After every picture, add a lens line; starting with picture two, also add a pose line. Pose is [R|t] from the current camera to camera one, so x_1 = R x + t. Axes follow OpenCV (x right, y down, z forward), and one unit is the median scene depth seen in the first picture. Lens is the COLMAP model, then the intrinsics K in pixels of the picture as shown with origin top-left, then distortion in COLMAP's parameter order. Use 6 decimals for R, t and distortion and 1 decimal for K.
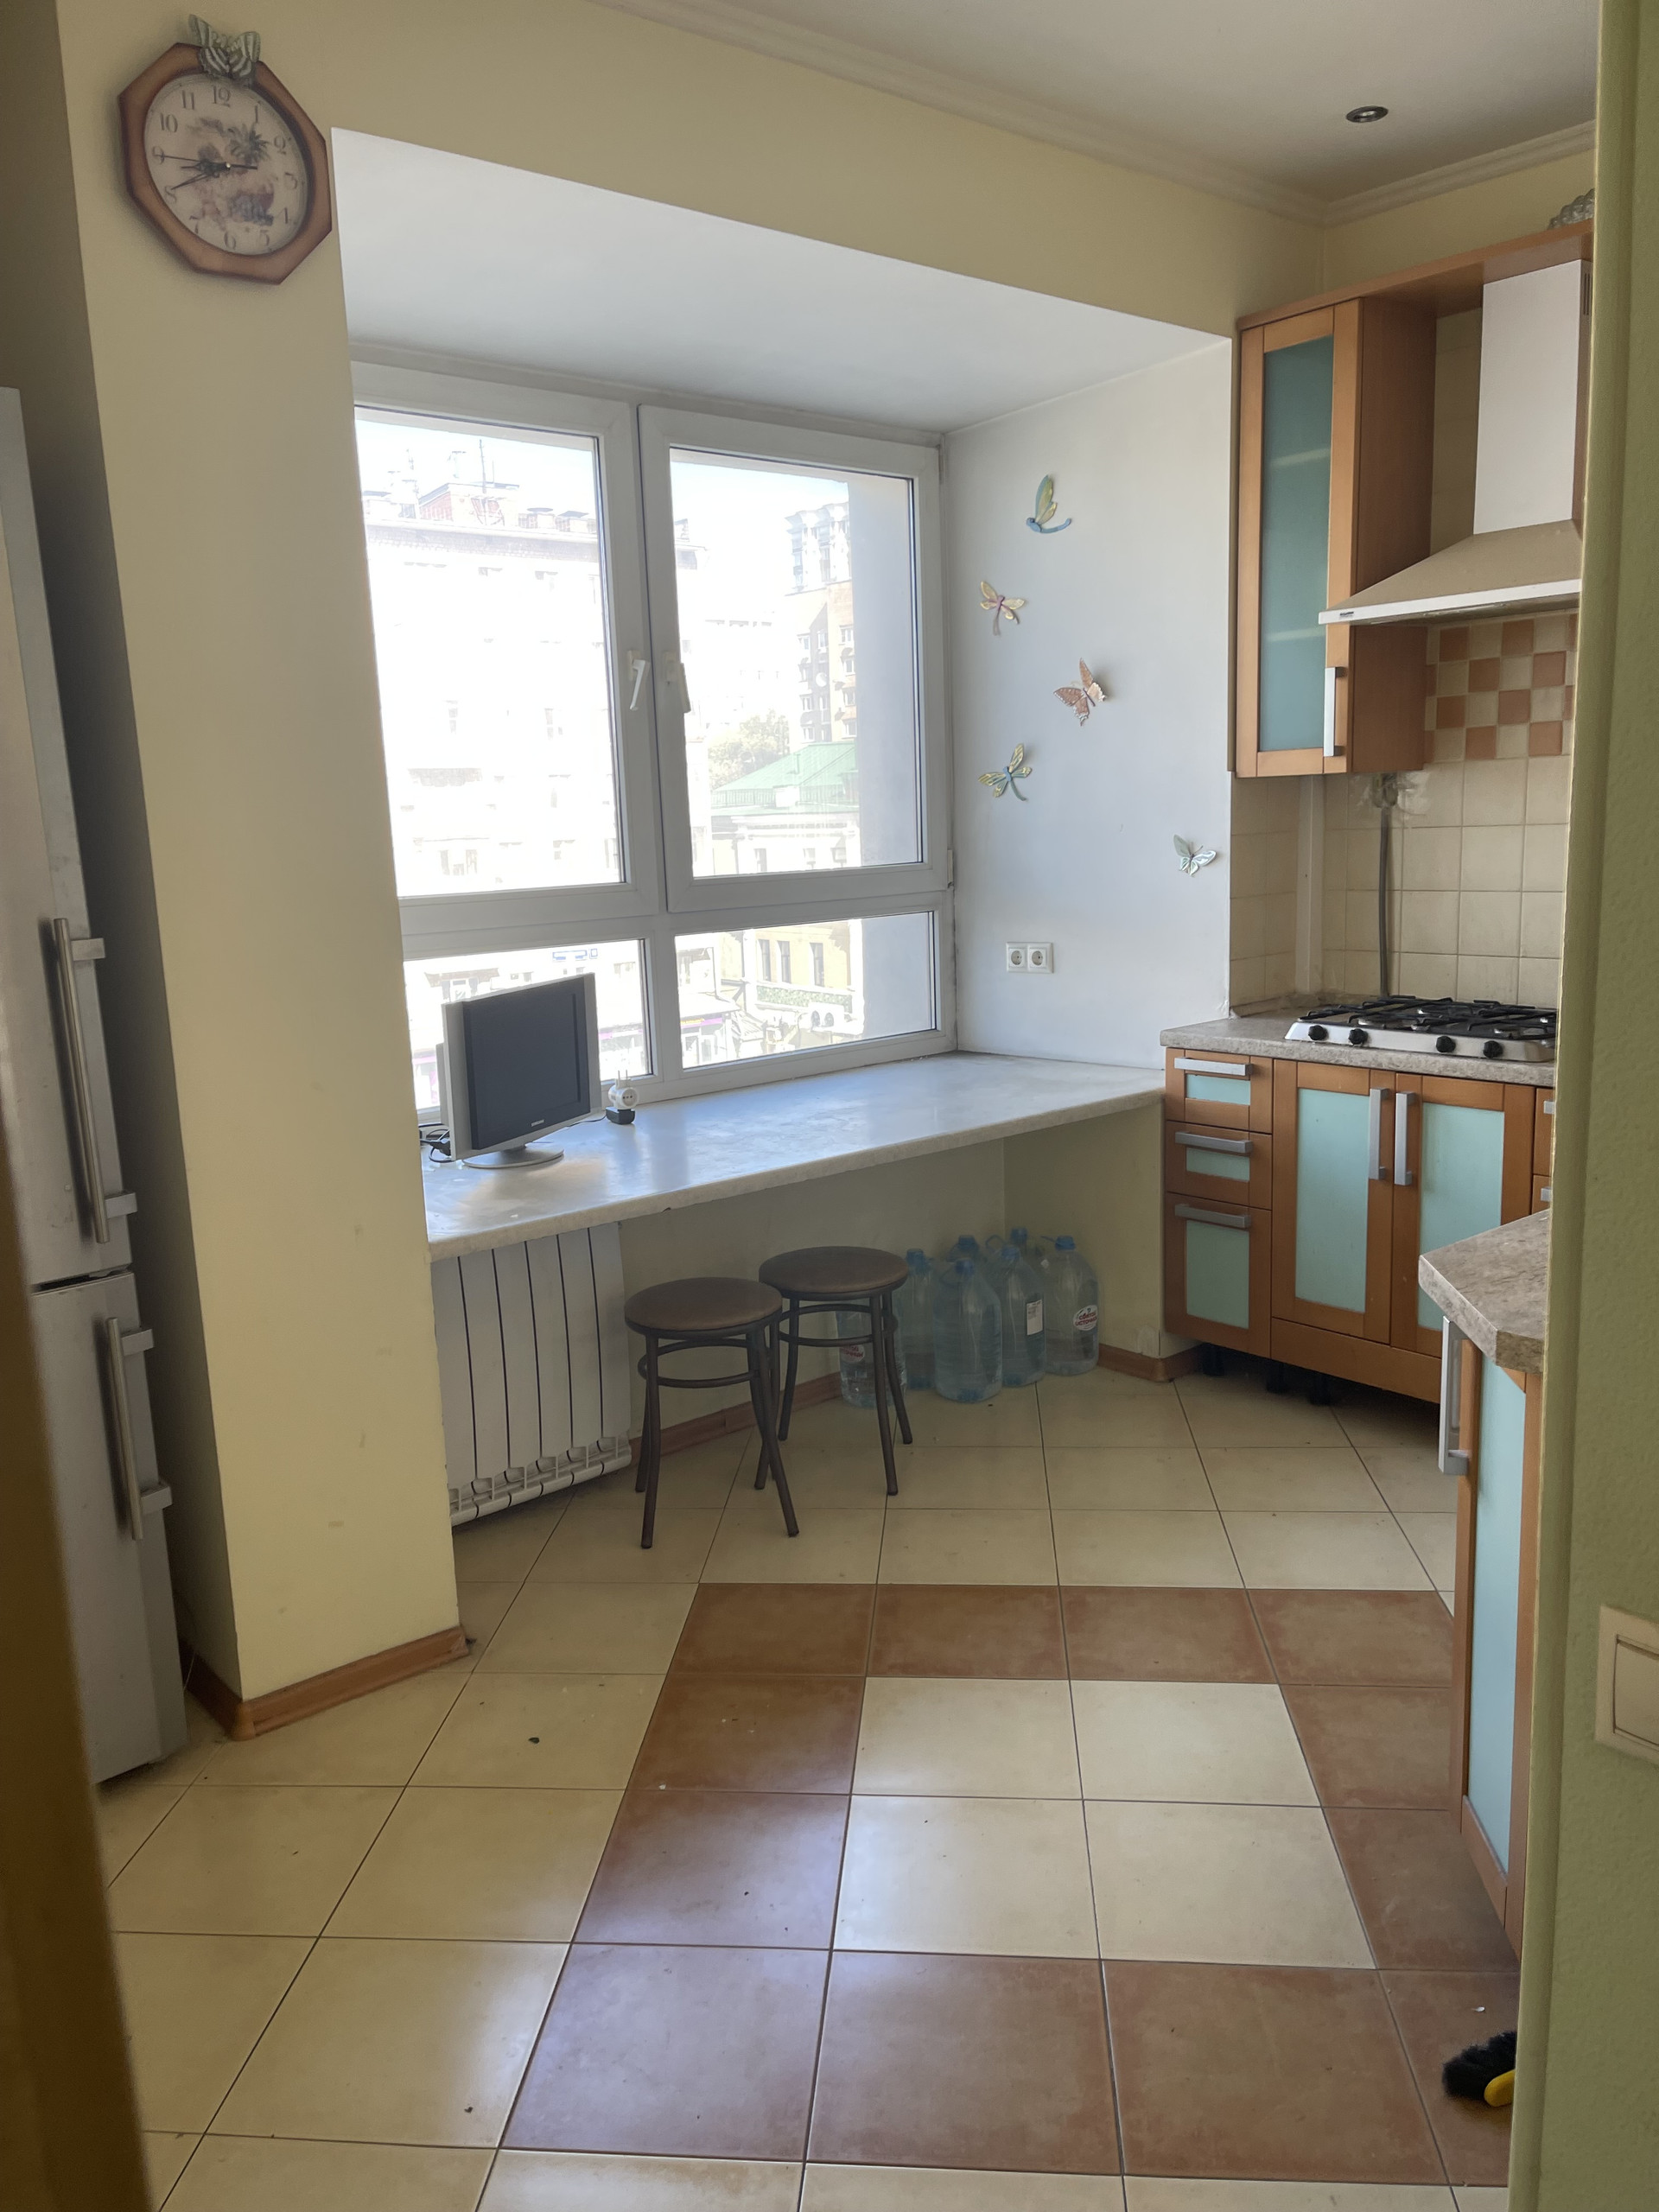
lens RADIAL K [[1705.0, 0, 860.3], [0, 1705.0, 1142.4], [0, 0, 1]] dist [0.068730, -0.103675]
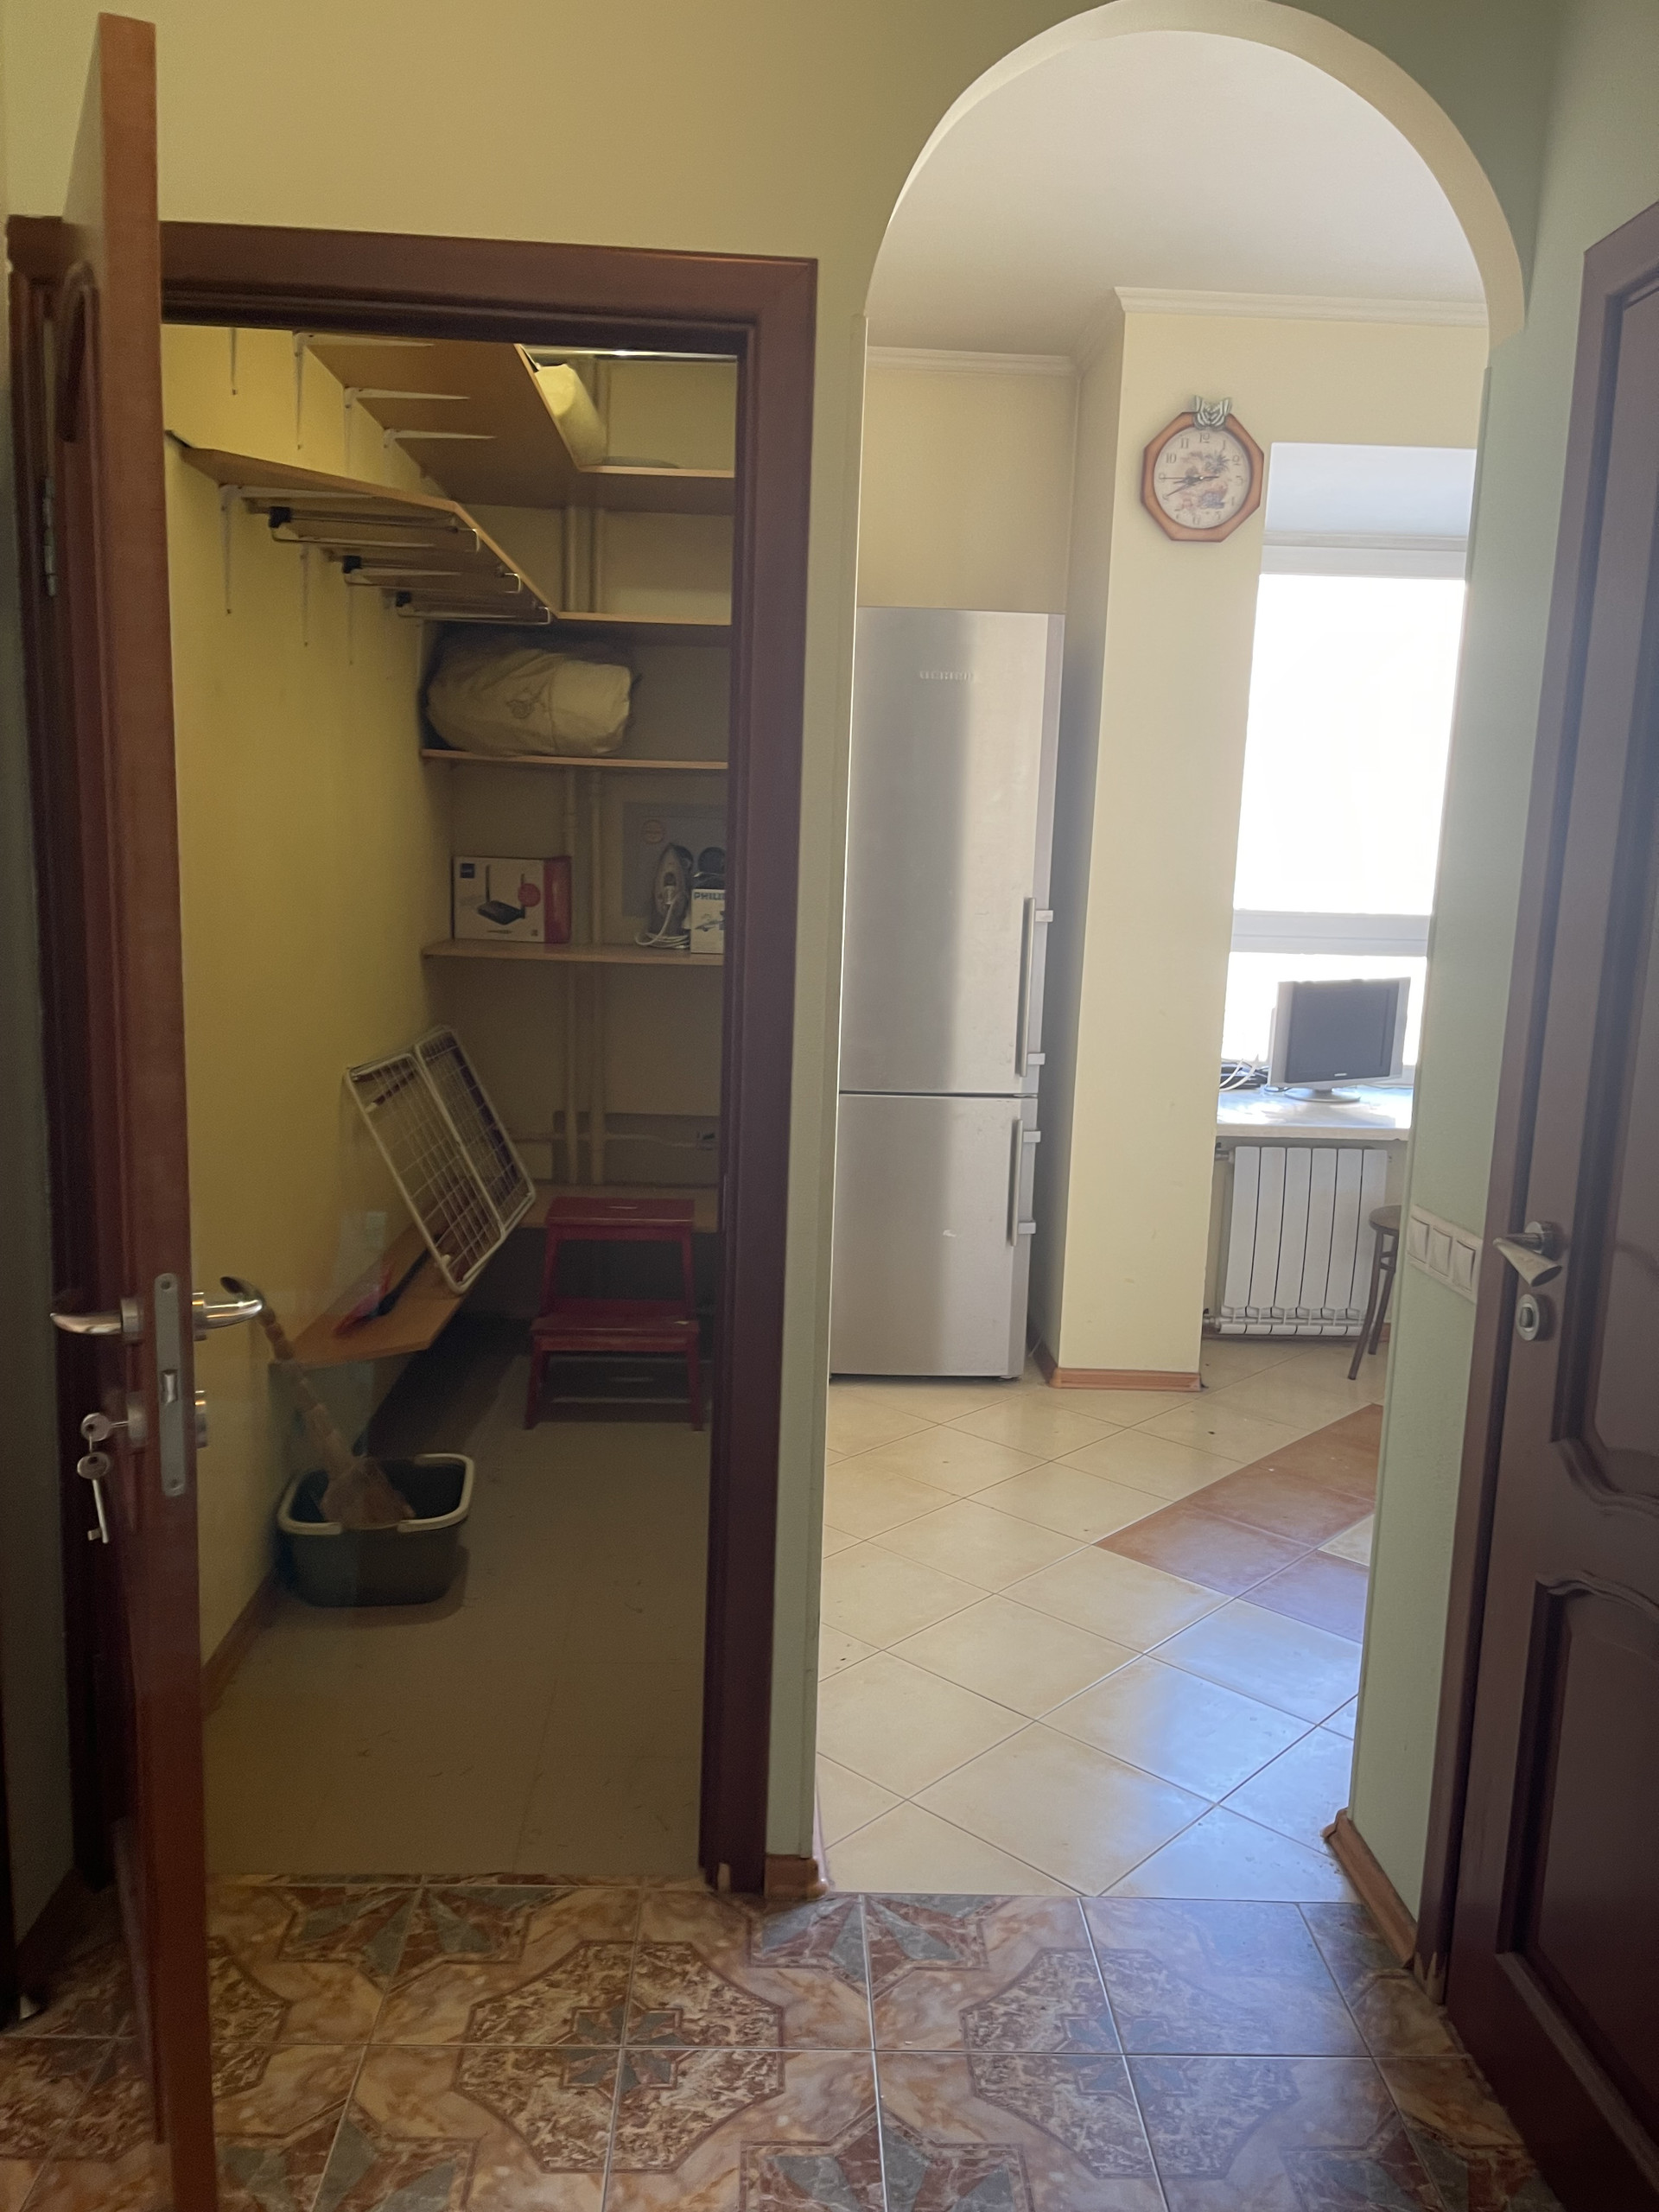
lens RADIAL K [[1705.0, 0, 795.1], [0, 1705.0, 1119.7], [0, 0, 1]] dist [0.068730, -0.103675]
pose [[0.785661, 0.162551, -0.596920, 0.443750], [-0.177386, 0.983541, 0.034360, 0.081737], [0.592681, 0.078890, 0.801564, -0.573438]]
